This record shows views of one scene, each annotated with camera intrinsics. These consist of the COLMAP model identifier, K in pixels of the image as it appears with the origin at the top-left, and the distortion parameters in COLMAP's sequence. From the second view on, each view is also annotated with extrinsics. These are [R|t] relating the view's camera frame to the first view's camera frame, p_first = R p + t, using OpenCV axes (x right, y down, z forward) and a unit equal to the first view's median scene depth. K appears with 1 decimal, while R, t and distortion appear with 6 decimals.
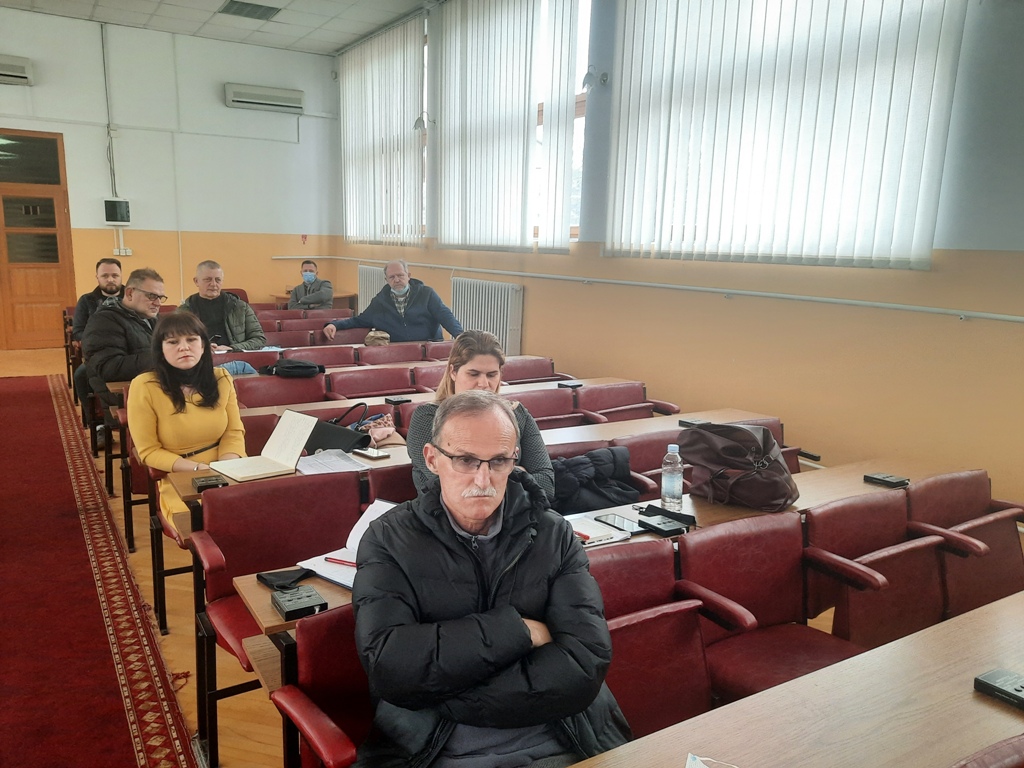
lens RADIAL K [[758.6, 0, 487.9], [0, 758.6, 382.0], [0, 0, 1]] dist [0.036580, -0.011029]
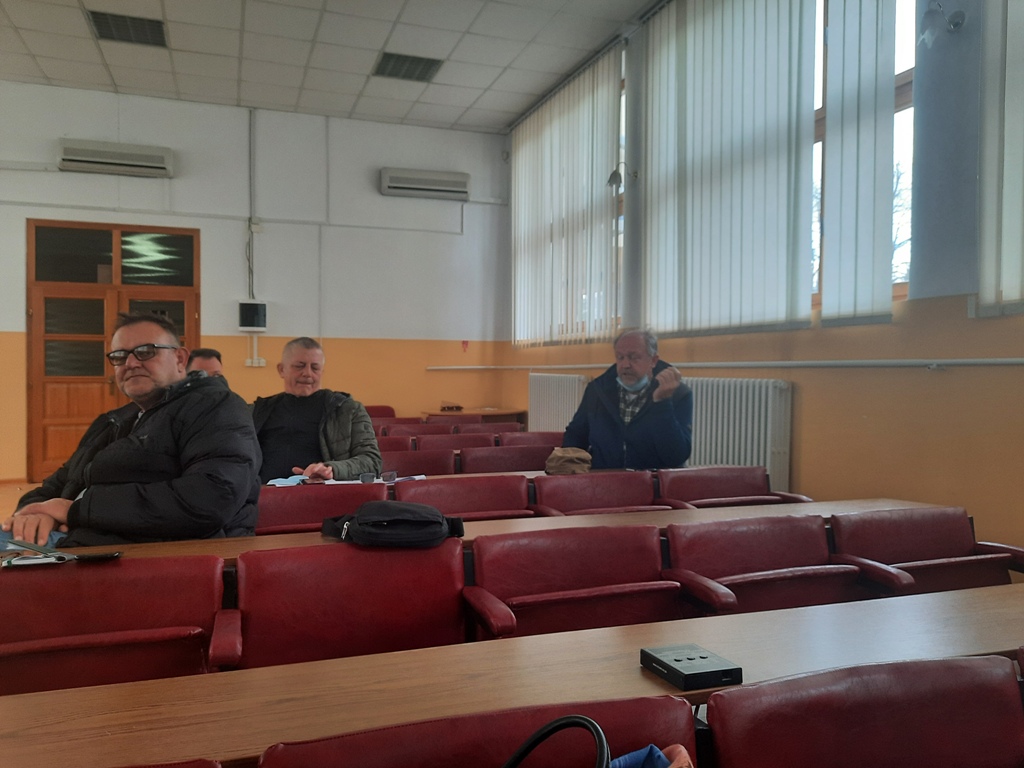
lens RADIAL K [[758.6, 0, 506.2], [0, 758.6, 383.8], [0, 0, 1]] dist [0.036580, -0.011029]
pose [[0.981740, -0.011358, -0.189889, -0.052077], [-0.021224, 0.985444, -0.168669, -0.011778], [0.189040, 0.169620, 0.967209, 0.276047]]
